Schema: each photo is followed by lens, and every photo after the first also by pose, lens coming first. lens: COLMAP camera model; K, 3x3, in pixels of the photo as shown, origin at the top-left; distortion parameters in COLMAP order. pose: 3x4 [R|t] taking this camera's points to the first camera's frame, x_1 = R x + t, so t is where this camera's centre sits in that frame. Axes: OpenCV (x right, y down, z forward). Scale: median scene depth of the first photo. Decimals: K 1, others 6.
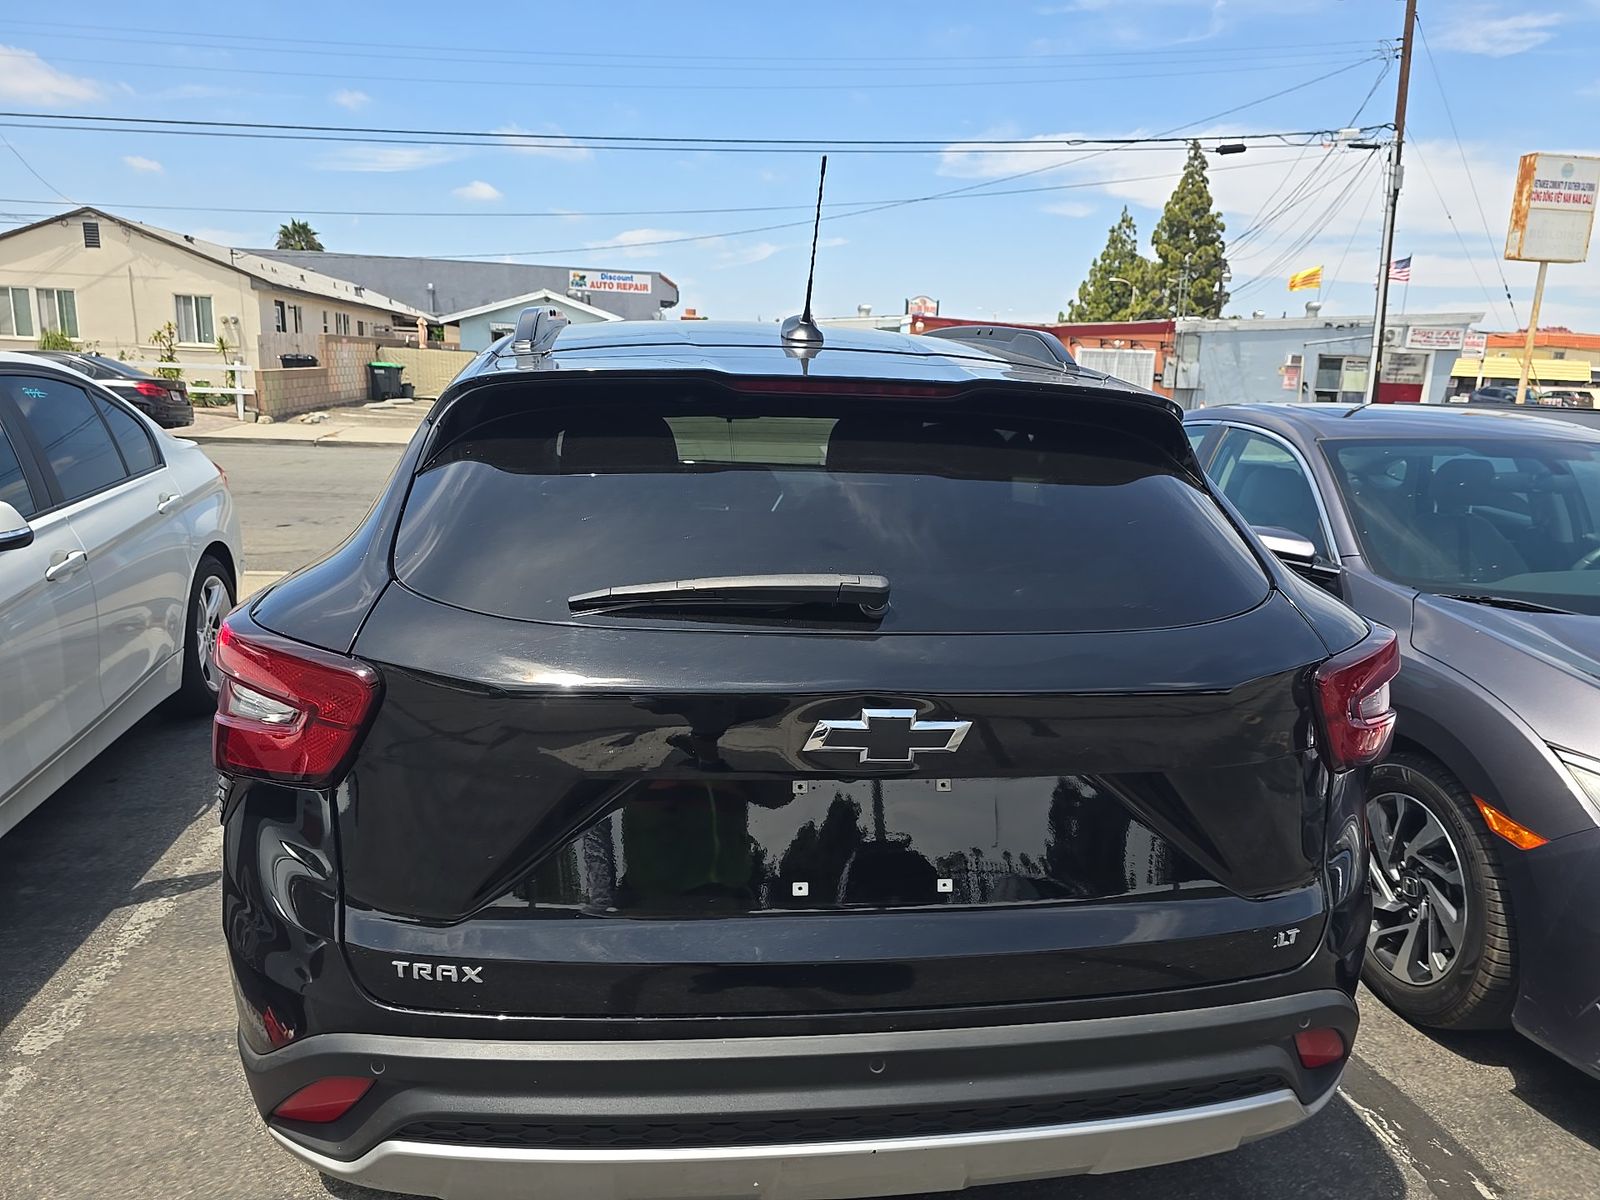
lens RADIAL K [[1114.7, 0, 799.9], [0, 1114.7, 599.7], [0, 0, 1]] dist [0.016404, -0.015351]
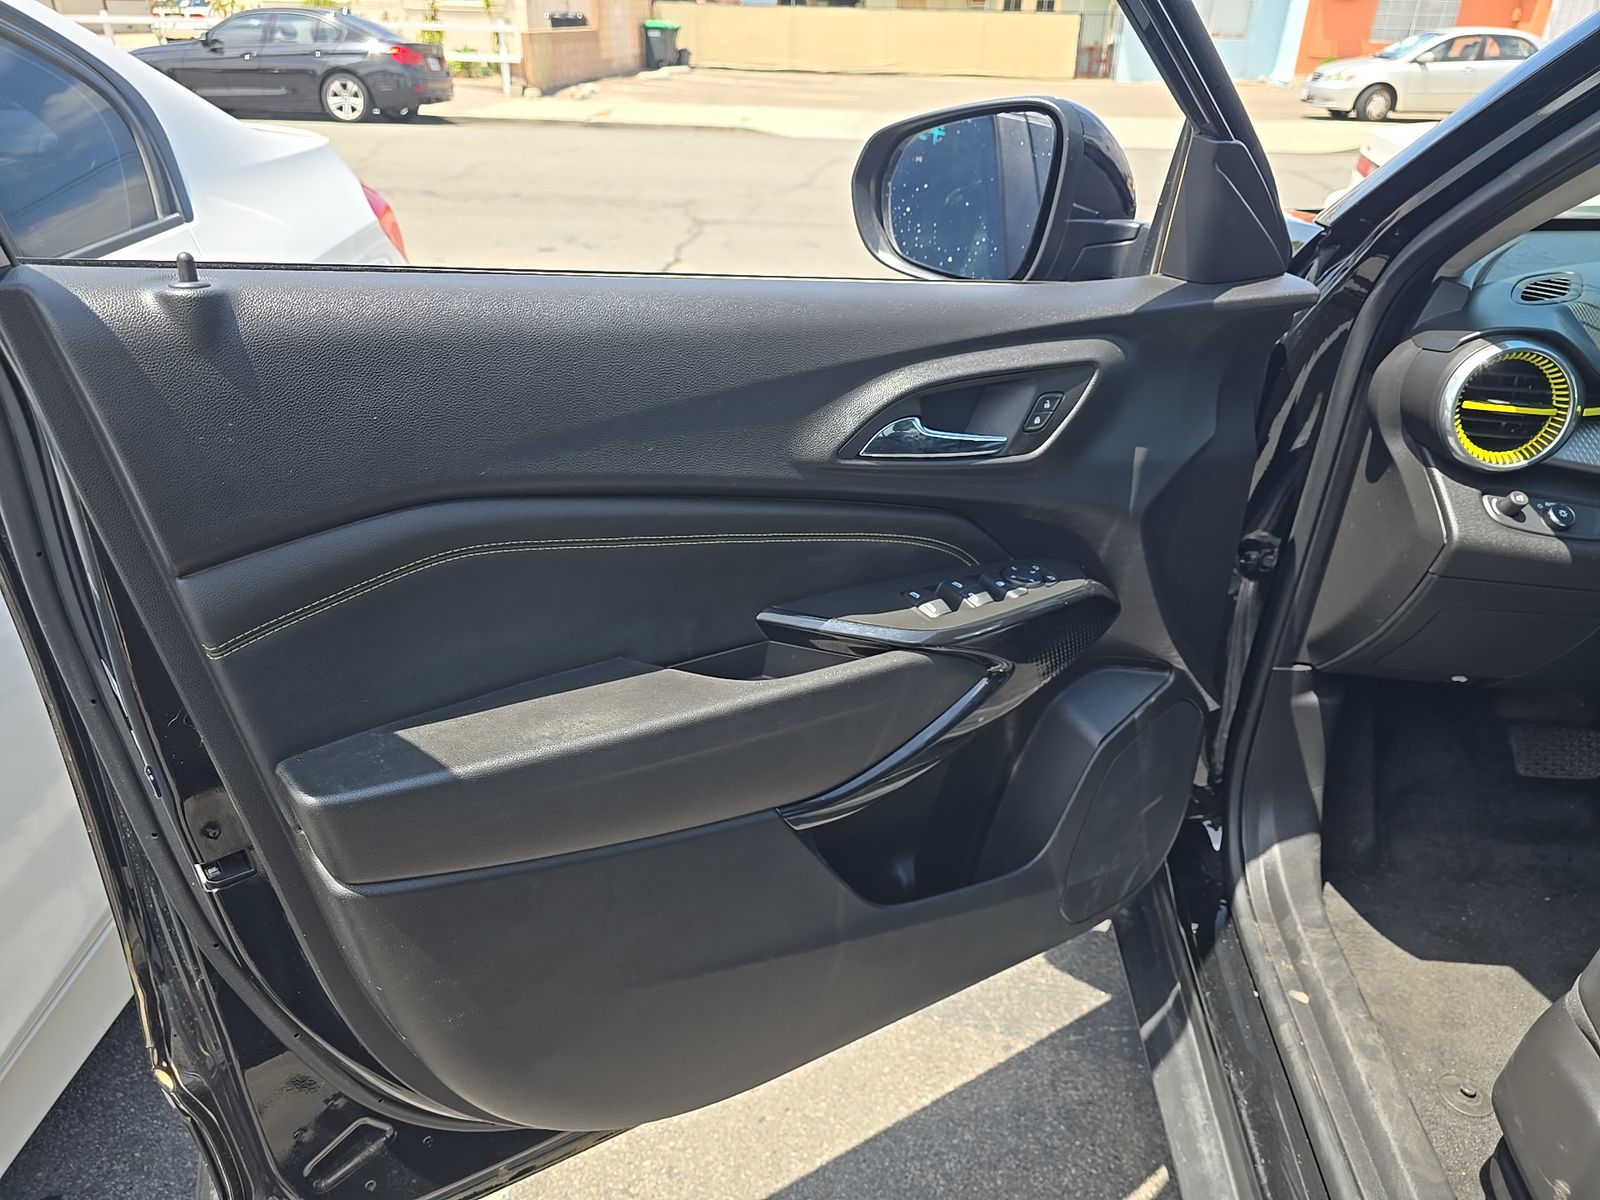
lens RADIAL K [[1114.7, 0, 797.6], [0, 1114.7, 601.0], [0, 0, 1]] dist [0.016404, -0.015351]
pose [[0.972511, 0.093950, -0.213061, -0.050418], [-0.034279, 0.962788, 0.268076, -0.019639], [0.230318, -0.253404, 0.939543, 0.118871]]
